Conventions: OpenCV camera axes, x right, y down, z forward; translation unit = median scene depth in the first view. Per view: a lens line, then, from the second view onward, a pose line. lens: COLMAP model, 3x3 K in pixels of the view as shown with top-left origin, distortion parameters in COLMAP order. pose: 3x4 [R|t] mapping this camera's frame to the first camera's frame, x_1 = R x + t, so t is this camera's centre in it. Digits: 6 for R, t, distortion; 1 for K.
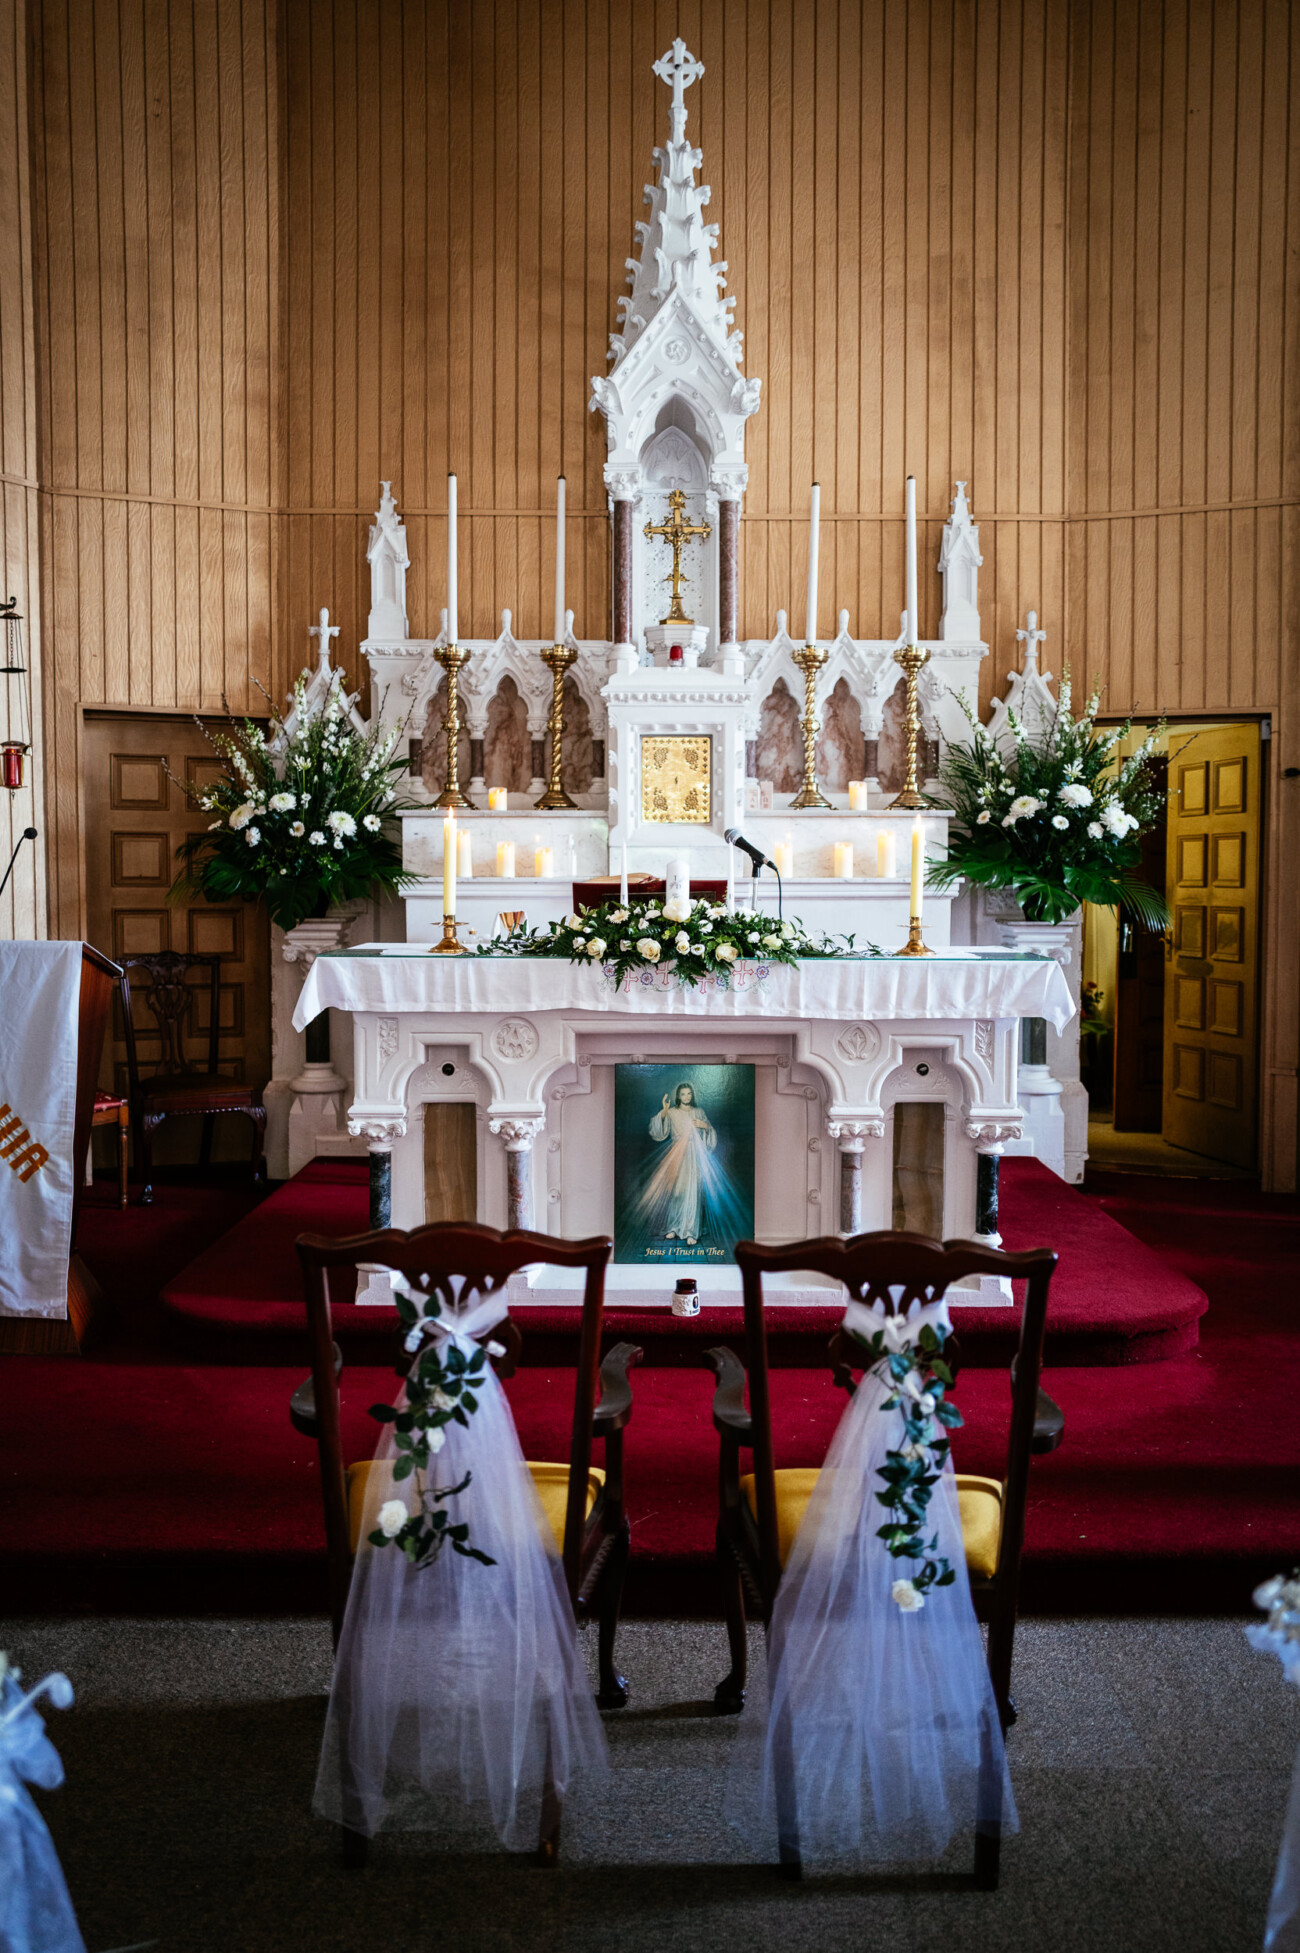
lens RADIAL K [[1590.8, 0, 650.0], [0, 1590.8, 976.5], [0, 0, 1]] dist [-0.010969, 0.049193]
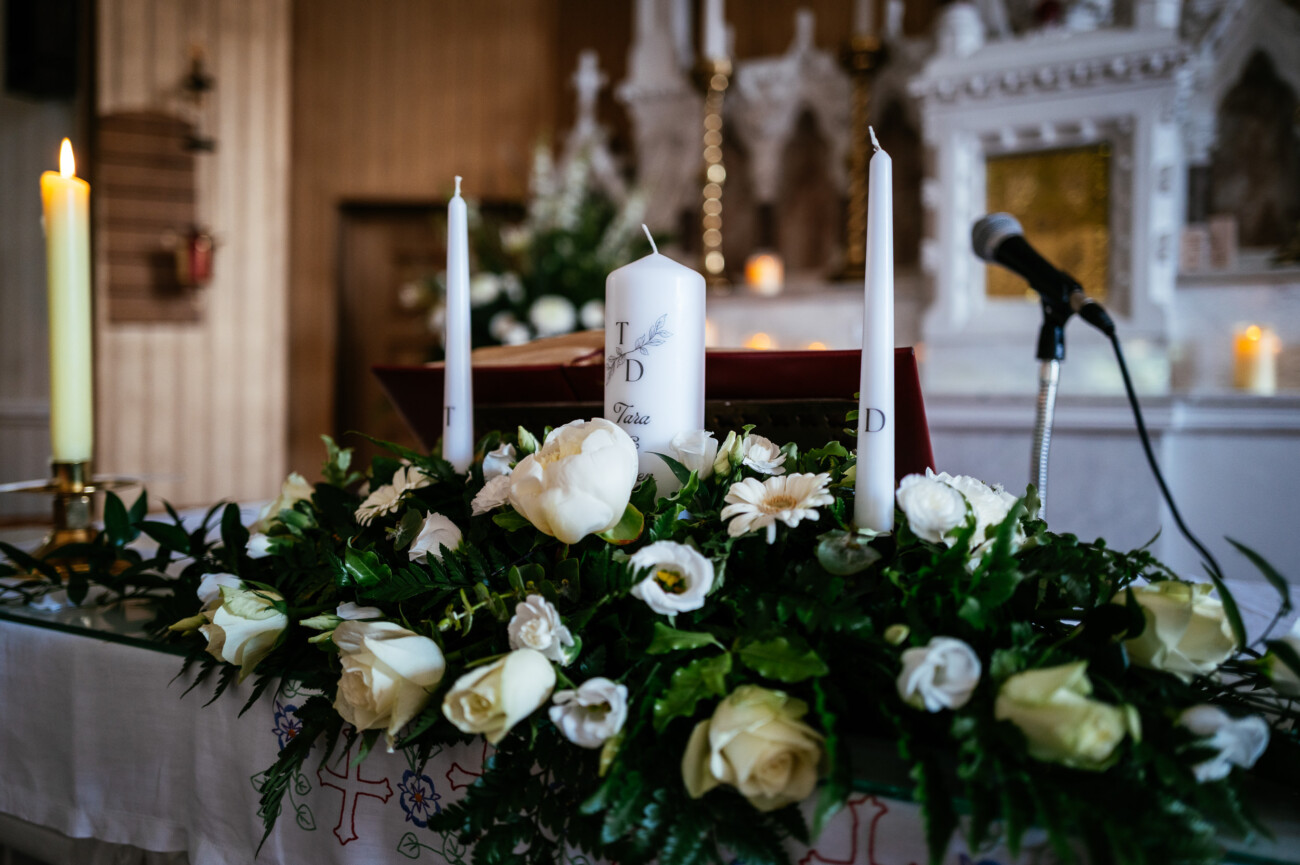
lens RADIAL K [[1058.9, 0, 647.7], [0, 1058.9, 417.8], [0, 0, 1]] dist [-0.010969, 0.049193]
pose [[0.898847, 0.024328, -0.437588, 0.057940], [-0.049762, 0.997666, -0.046749, -0.029929], [0.435429, 0.063795, 0.897960, 0.600446]]
